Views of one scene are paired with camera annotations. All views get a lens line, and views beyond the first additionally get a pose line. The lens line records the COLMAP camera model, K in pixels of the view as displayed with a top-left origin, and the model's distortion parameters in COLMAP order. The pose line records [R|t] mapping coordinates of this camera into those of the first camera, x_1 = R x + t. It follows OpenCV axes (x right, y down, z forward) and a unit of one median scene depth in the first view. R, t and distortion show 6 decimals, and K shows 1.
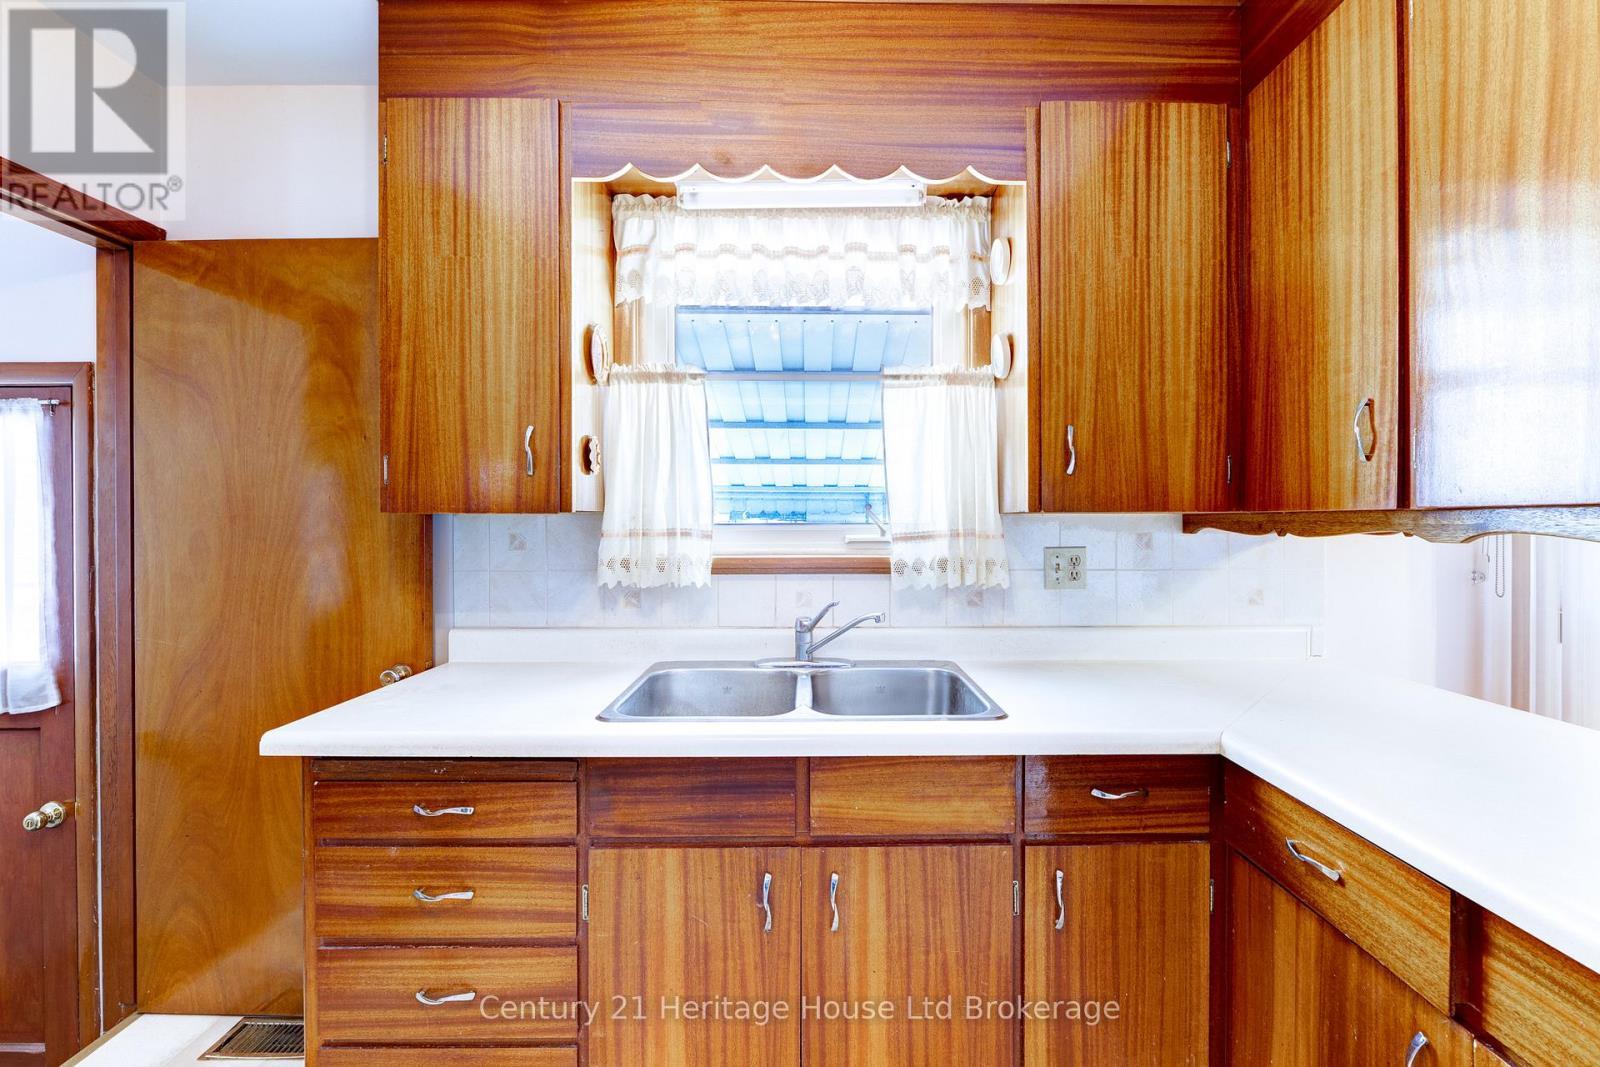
lens RADIAL K [[670.1, 0, 819.3], [0, 670.1, 524.2], [0, 0, 1]] dist [-0.008220, -0.000091]
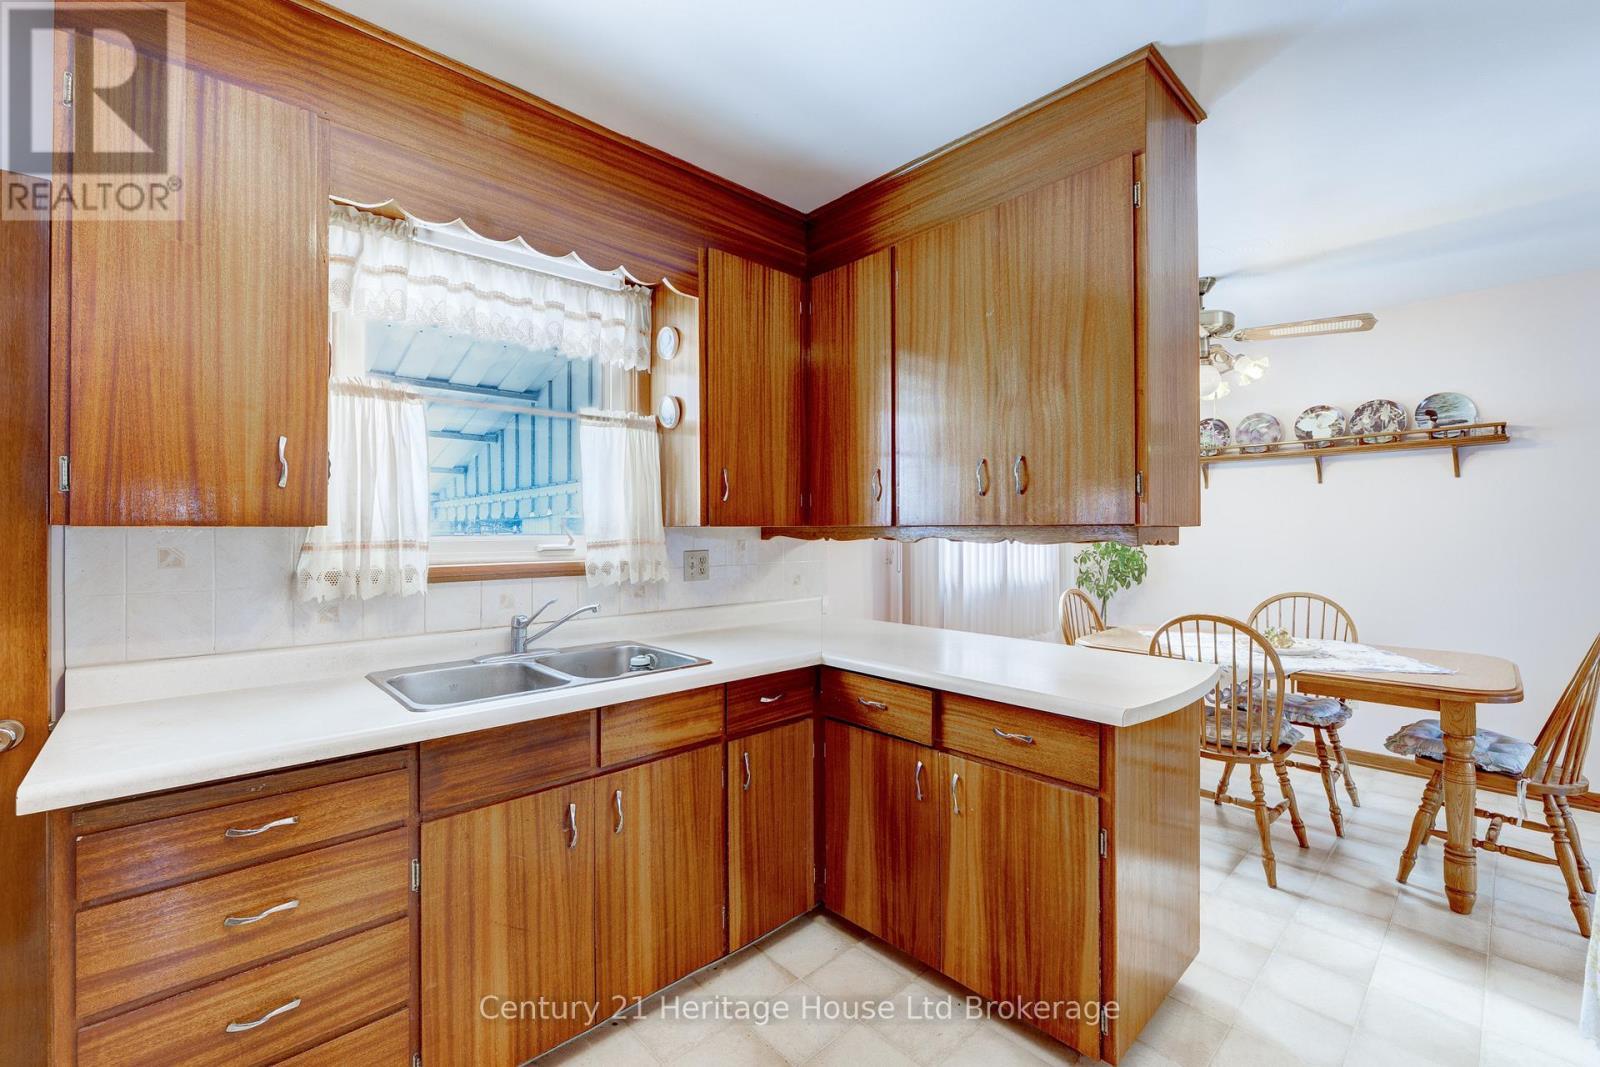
lens RADIAL K [[670.1, 0, 819.3], [0, 670.1, 524.2], [0, 0, 1]] dist [-0.008220, -0.000091]
pose [[0.721431, 0.004546, 0.692471, -0.538153], [0.004206, 0.999931, -0.010946, -0.005753], [-0.692473, 0.010809, 0.721363, -0.239185]]
